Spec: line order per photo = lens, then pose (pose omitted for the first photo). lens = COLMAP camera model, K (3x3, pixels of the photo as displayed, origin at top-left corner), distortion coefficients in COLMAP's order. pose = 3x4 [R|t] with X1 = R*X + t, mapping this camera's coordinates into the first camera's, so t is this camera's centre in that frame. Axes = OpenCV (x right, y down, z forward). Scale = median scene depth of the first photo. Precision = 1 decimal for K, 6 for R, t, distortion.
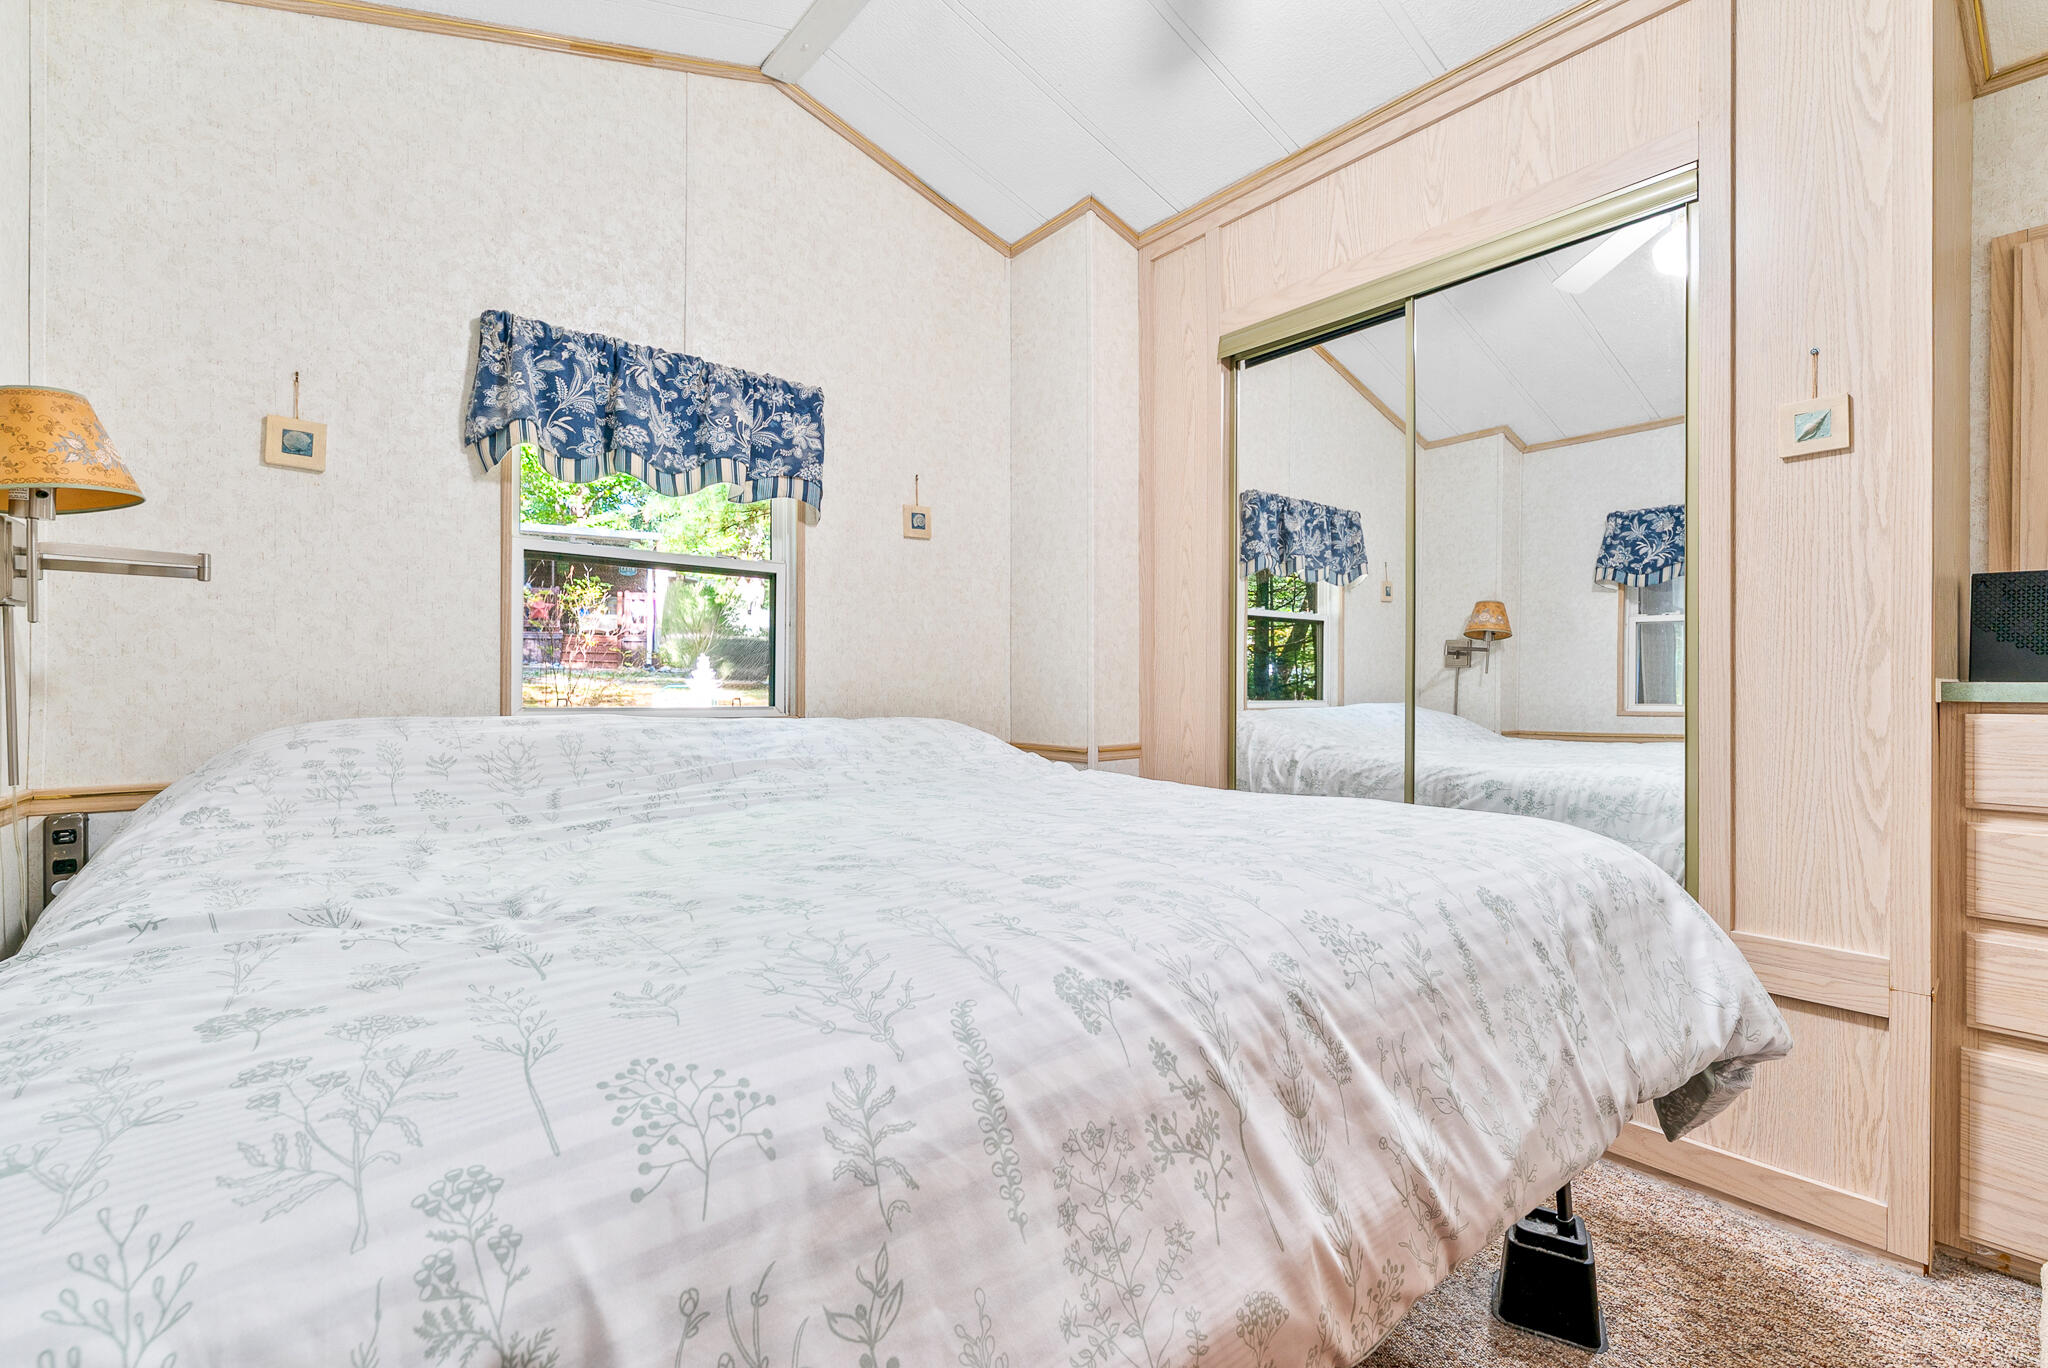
lens RADIAL K [[901.9, 0, 1026.3], [0, 901.9, 687.4], [0, 0, 1]] dist [-0.014403, -0.000712]
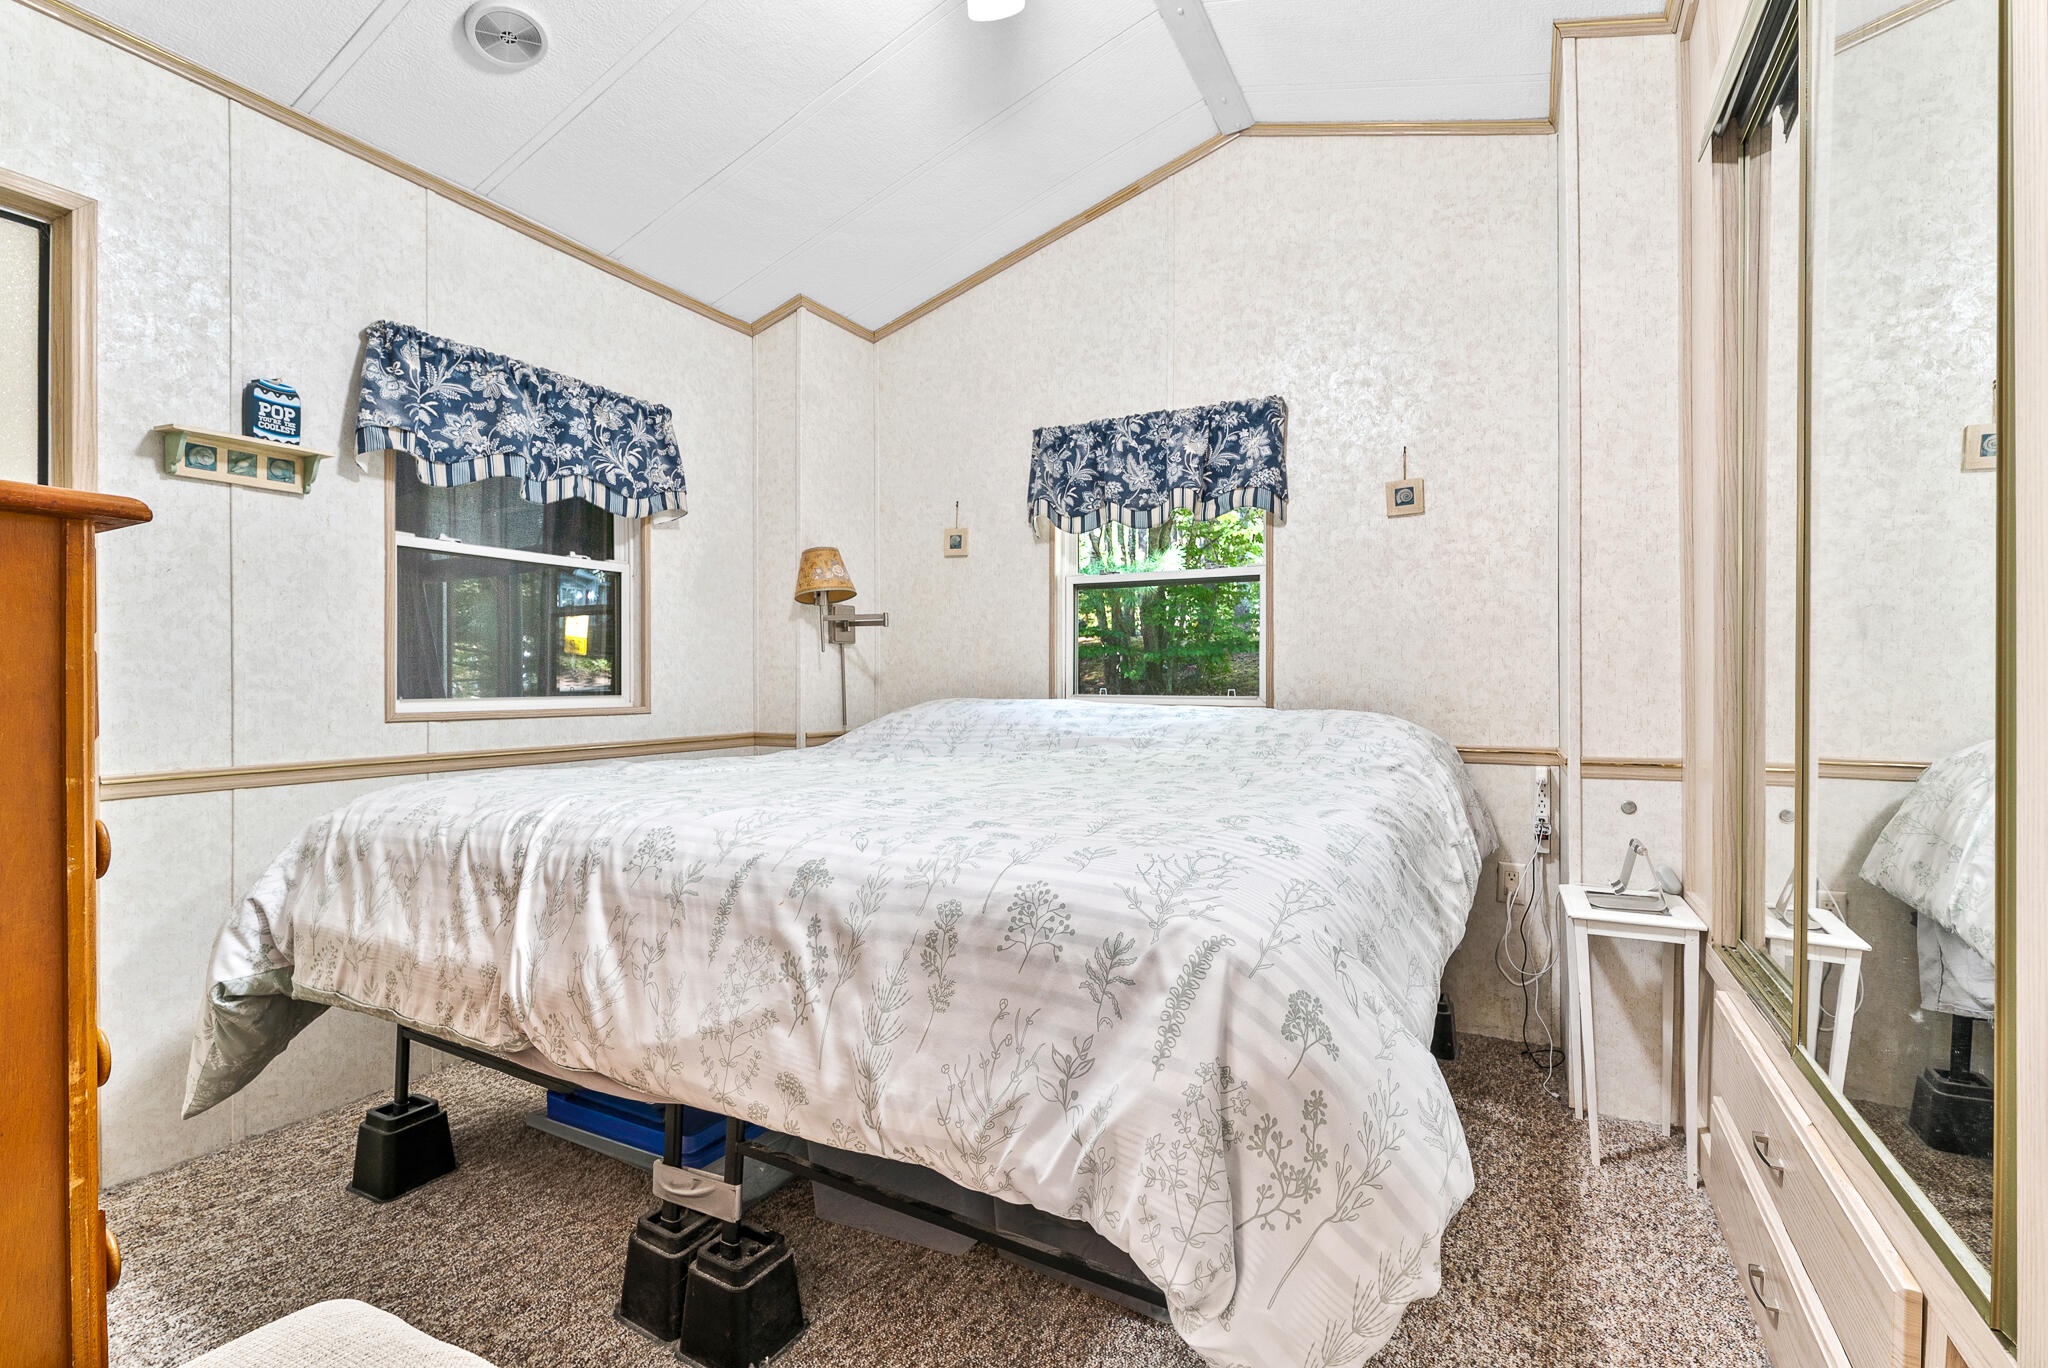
lens RADIAL K [[901.9, 0, 1030.0], [0, 901.9, 684.8], [0, 0, 1]] dist [-0.014403, -0.000712]
pose [[0.376153, -0.004424, -0.926547, 0.714545], [-0.000407, 0.999988, -0.004940, 0.013084], [0.926557, 0.002235, 0.376147, 0.377910]]
